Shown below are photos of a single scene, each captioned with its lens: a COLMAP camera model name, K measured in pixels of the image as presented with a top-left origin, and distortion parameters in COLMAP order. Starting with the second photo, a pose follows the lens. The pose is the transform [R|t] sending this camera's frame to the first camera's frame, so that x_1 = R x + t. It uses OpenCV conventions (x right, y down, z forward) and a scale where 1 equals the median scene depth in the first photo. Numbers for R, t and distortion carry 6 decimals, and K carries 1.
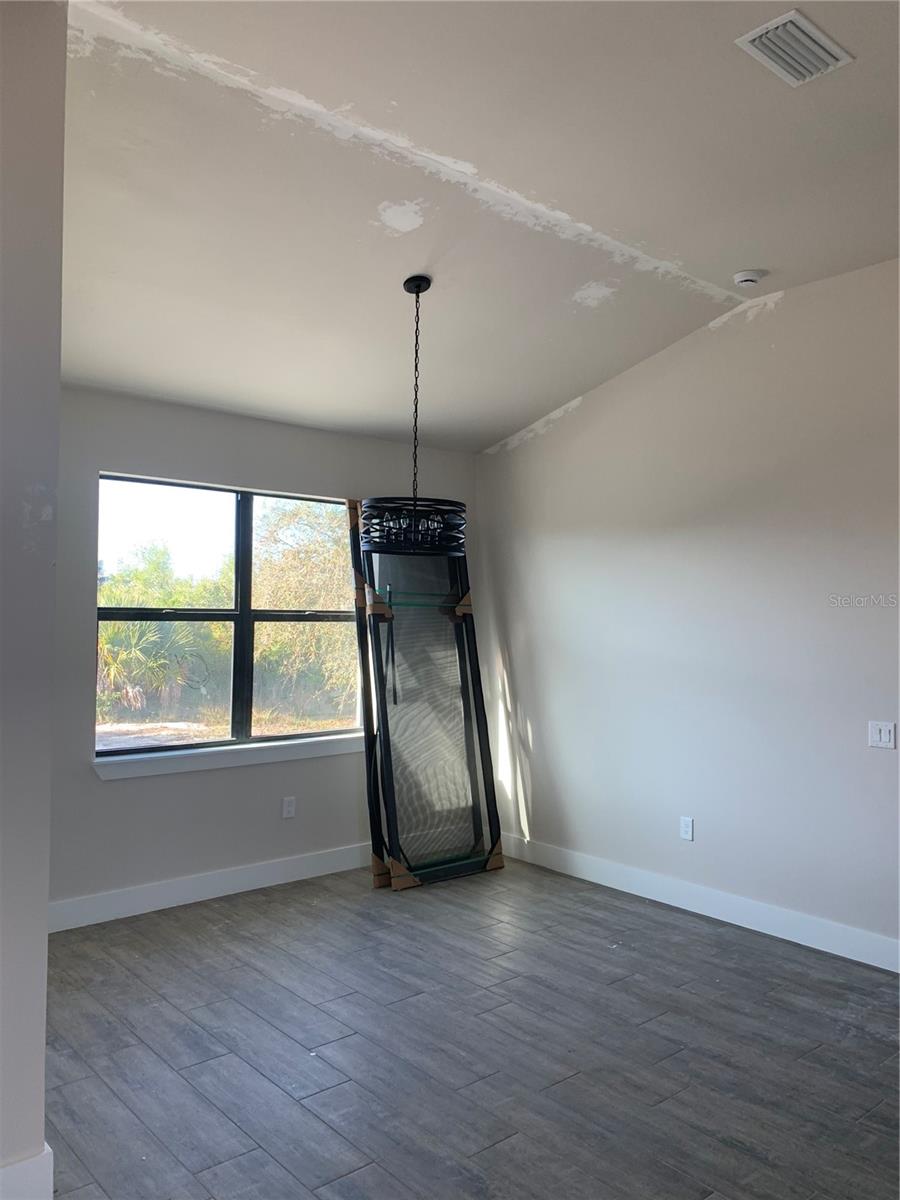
lens RADIAL K [[921.2, 0, 459.9], [0, 921.2, 590.9], [0, 0, 1]] dist [0.031379, -0.029710]
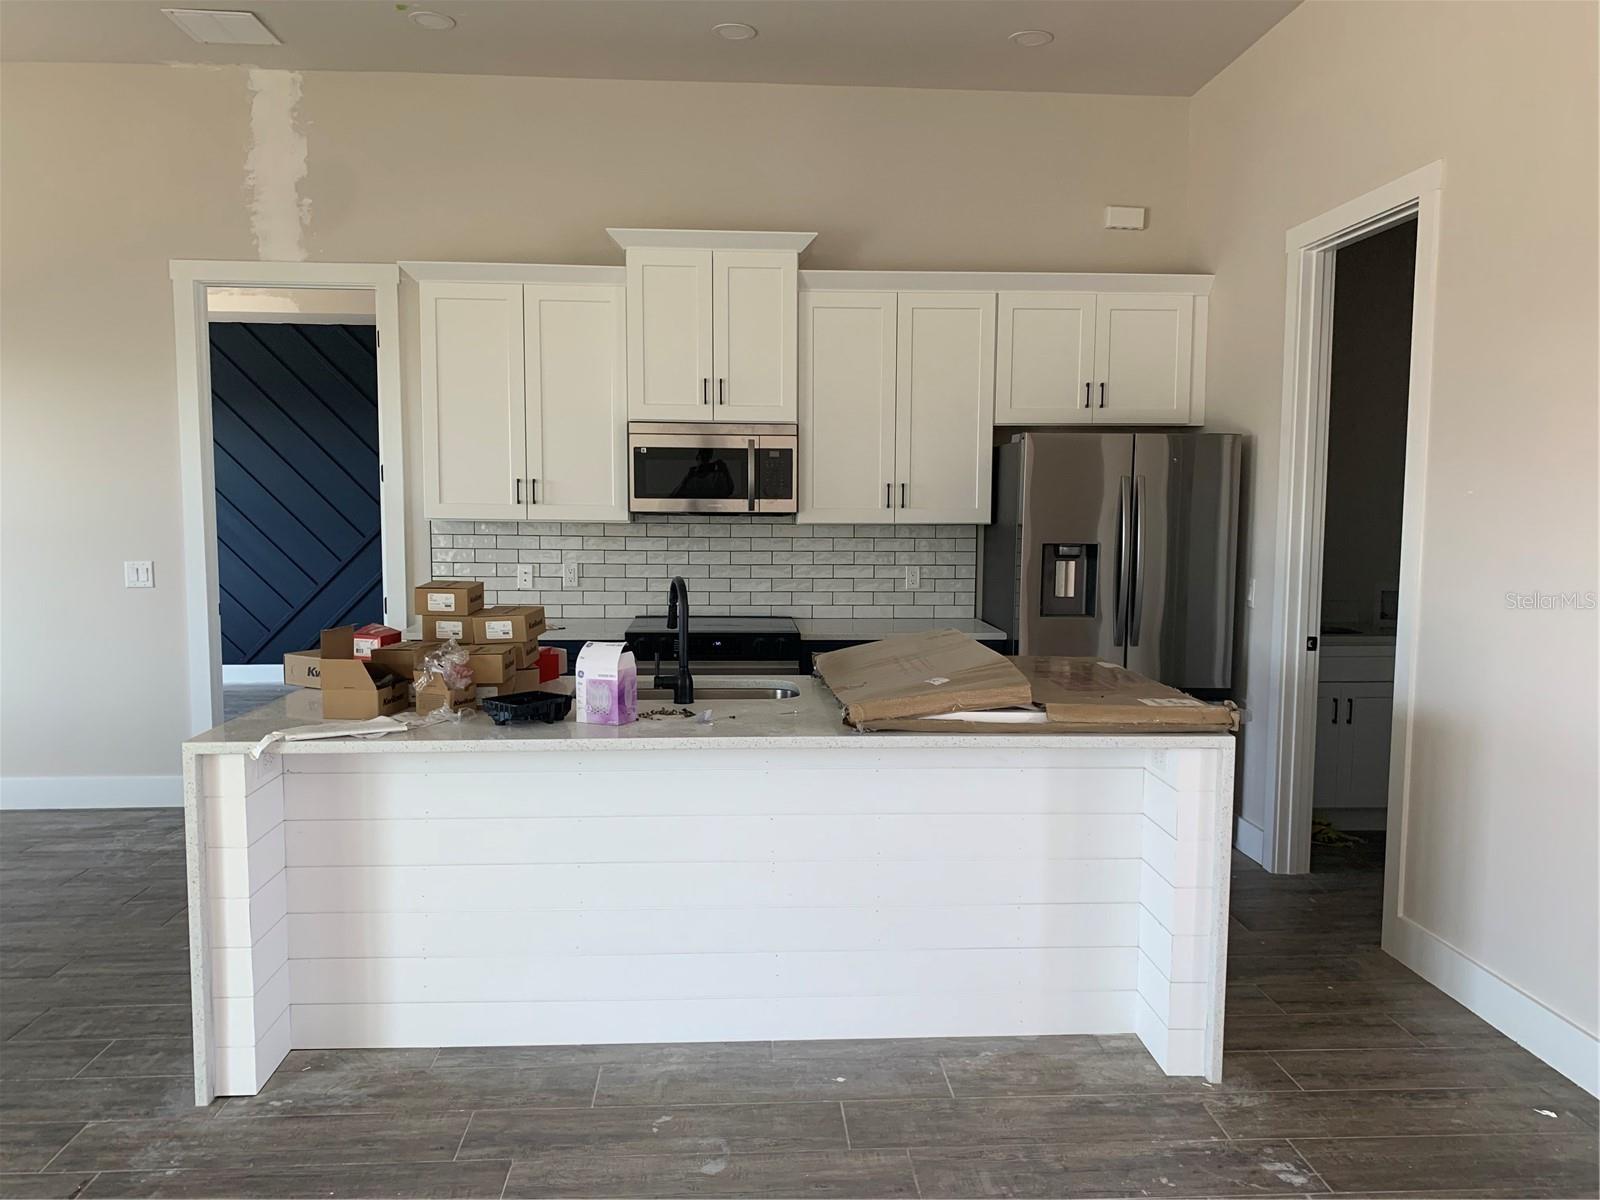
lens RADIAL K [[1228.3, 0, 807.6], [0, 1228.3, 611.6], [0, 0, 1]] dist [0.031379, -0.029710]
pose [[0.614580, -0.088499, 0.783874, -0.101548], [-0.012300, 0.992491, 0.121695, 0.021405], [-0.788758, -0.084433, 0.608877, -0.263559]]
